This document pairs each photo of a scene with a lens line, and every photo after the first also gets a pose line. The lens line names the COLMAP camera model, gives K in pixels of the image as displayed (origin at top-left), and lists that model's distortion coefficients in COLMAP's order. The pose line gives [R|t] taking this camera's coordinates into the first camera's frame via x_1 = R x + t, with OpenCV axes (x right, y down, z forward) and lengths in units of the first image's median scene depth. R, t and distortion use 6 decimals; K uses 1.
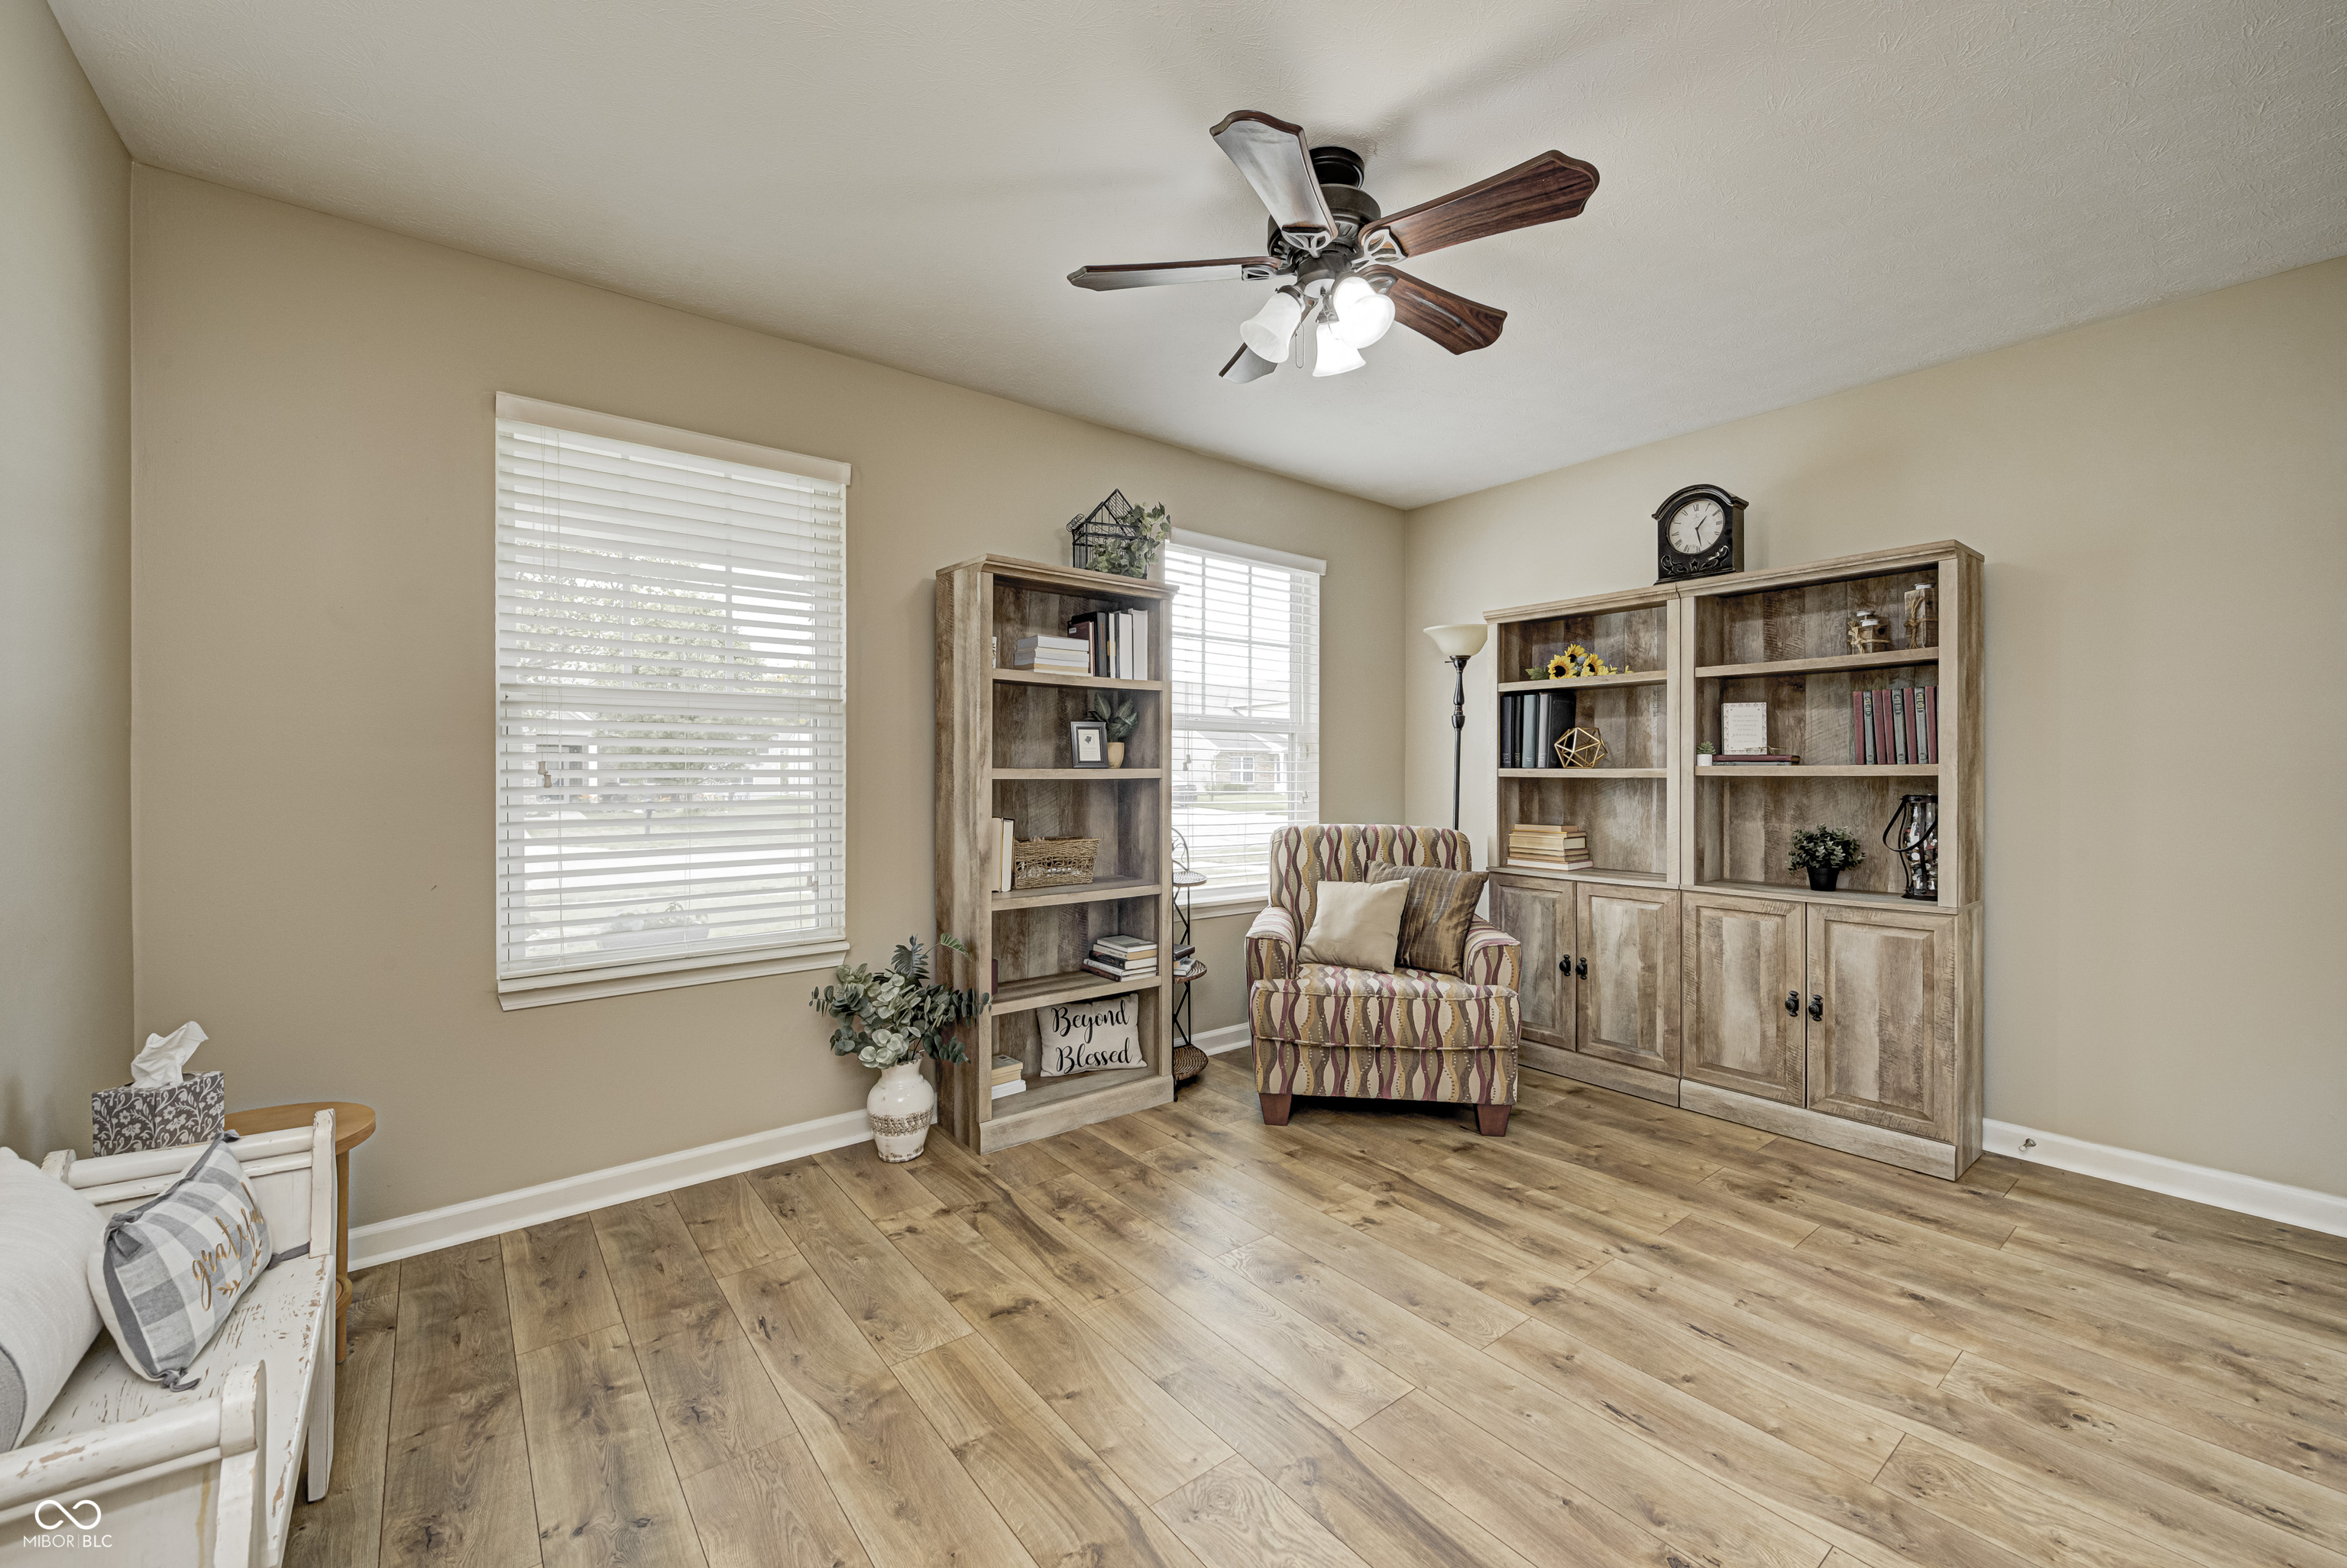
lens RADIAL K [[933.1, 0, 1176.9], [0, 933.1, 772.4], [0, 0, 1]] dist [0.002432, -0.000070]
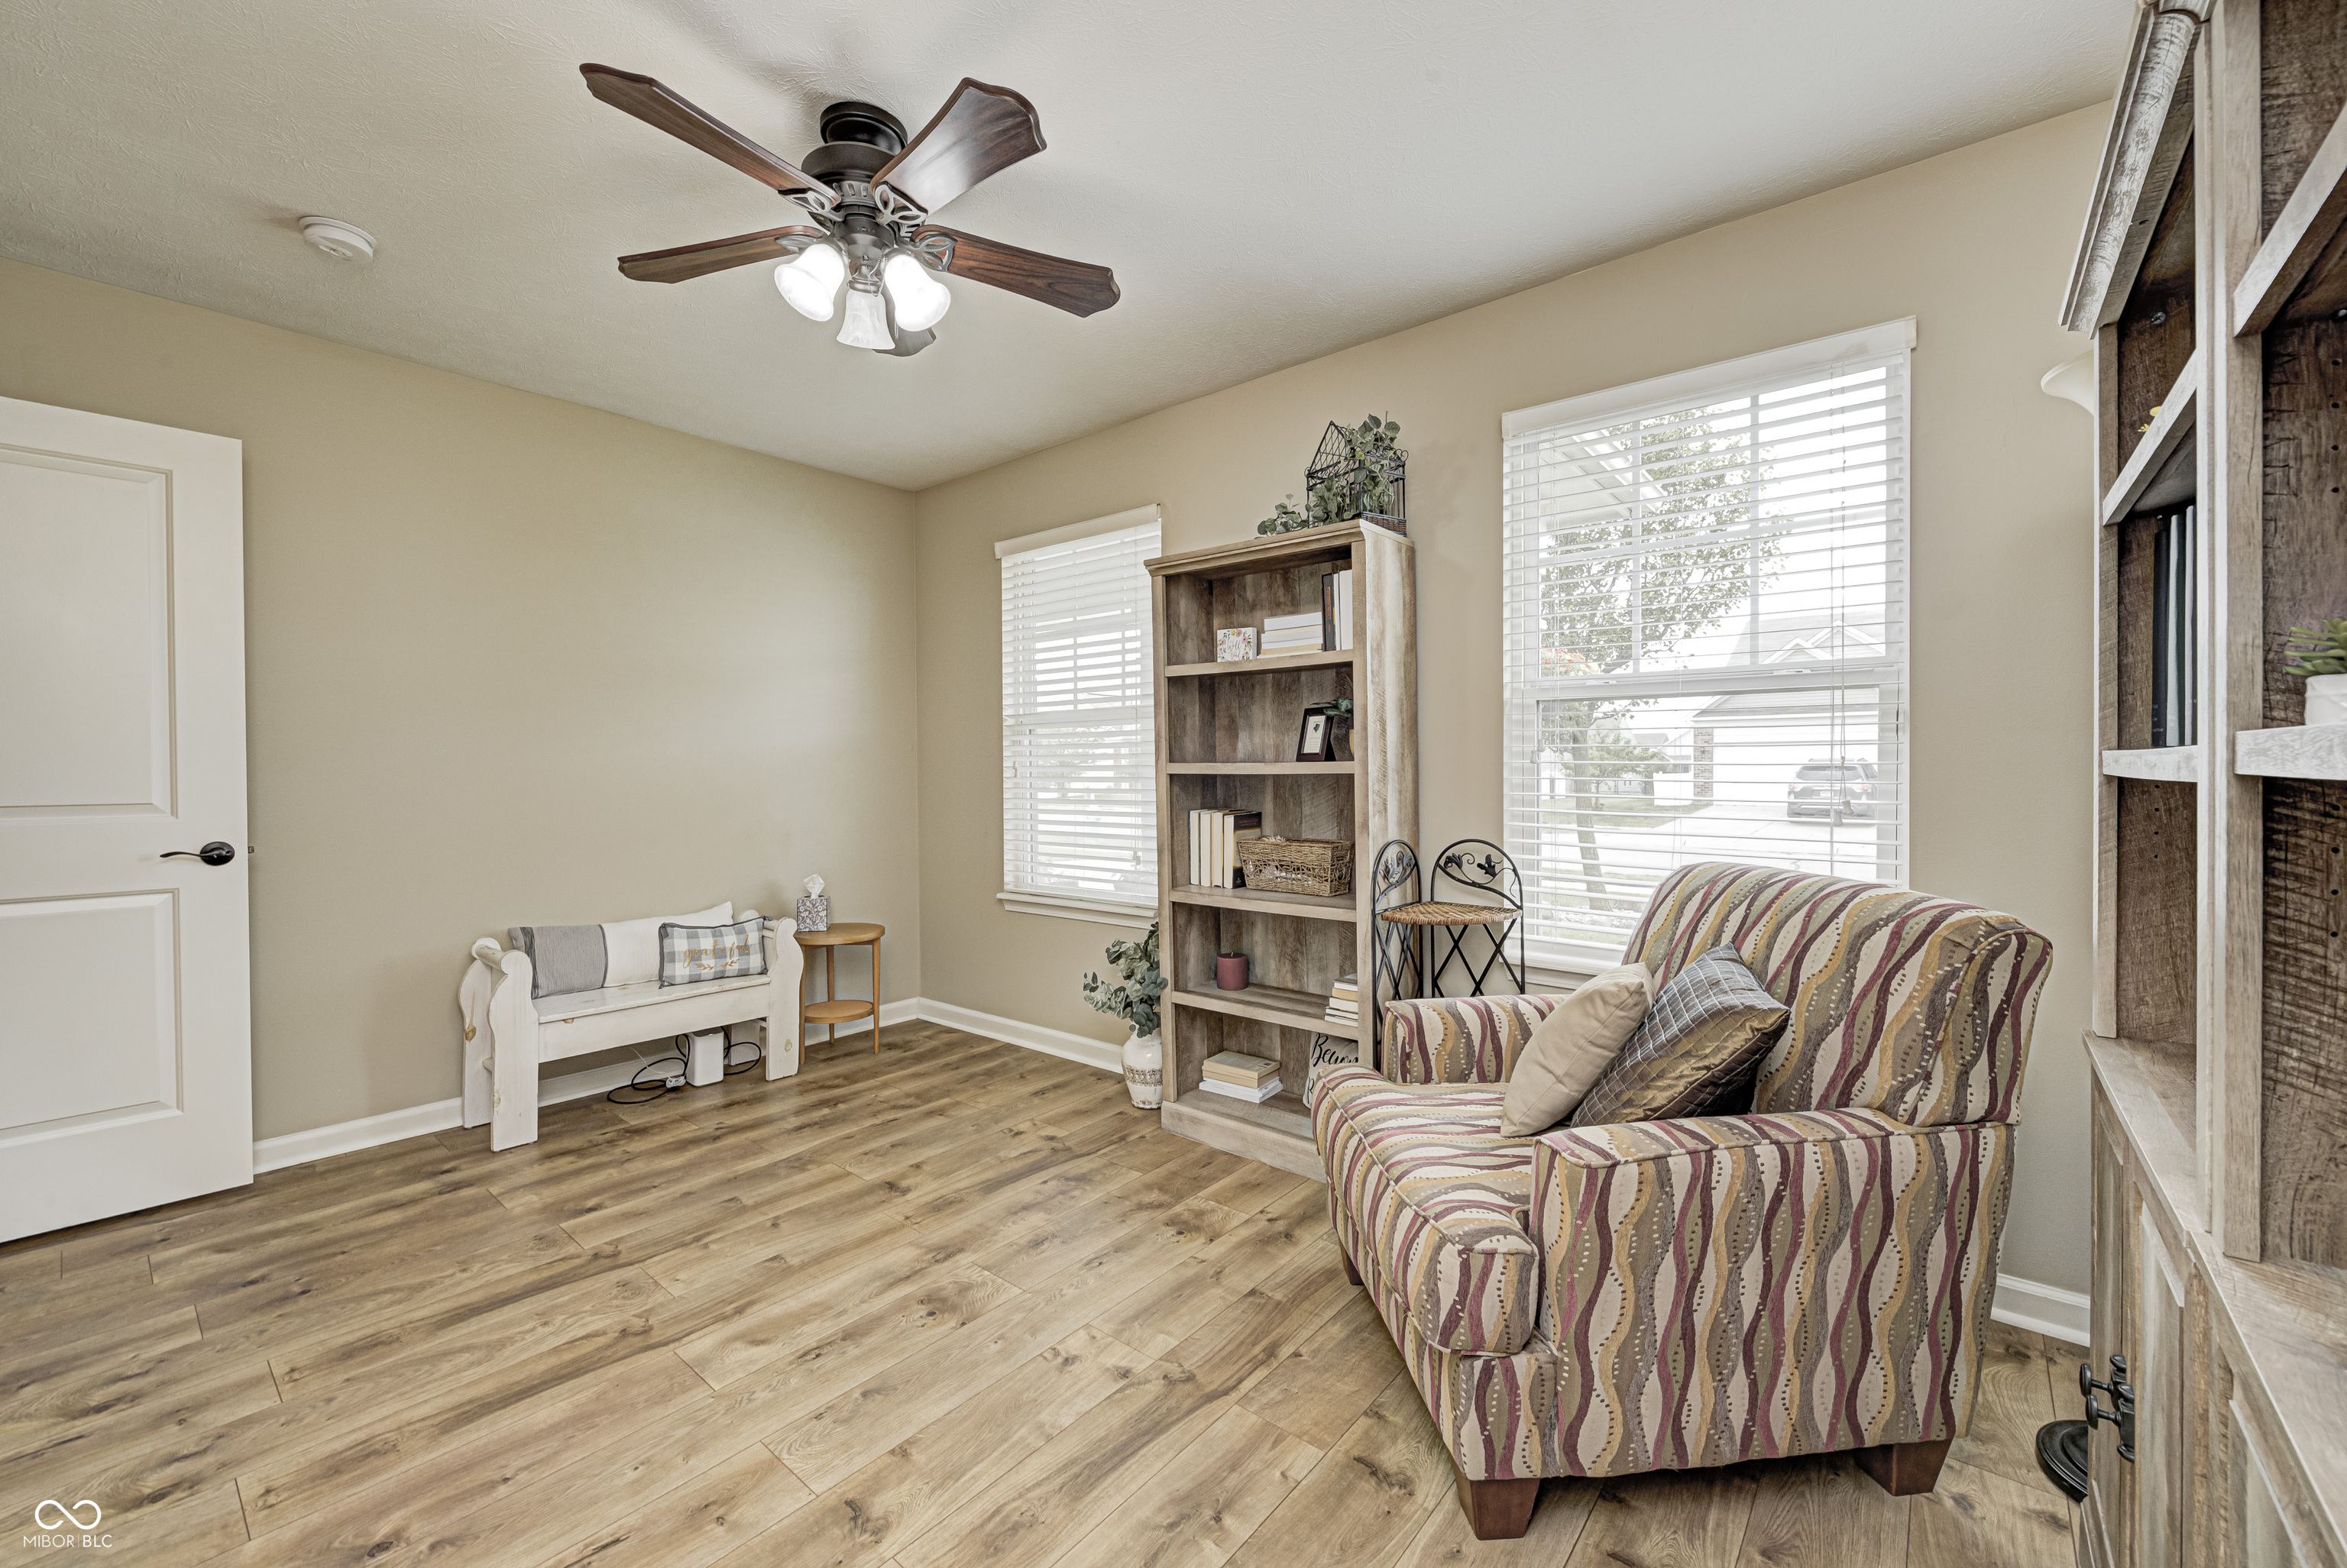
lens RADIAL K [[933.1, 0, 1162.9], [0, 933.1, 782.4], [0, 0, 1]] dist [0.002432, -0.000070]
pose [[0.195300, 0.015560, -0.980620, 0.899012], [0.008202, 0.999813, 0.017498, -0.002365], [0.980709, -0.011461, 0.195136, 0.874266]]
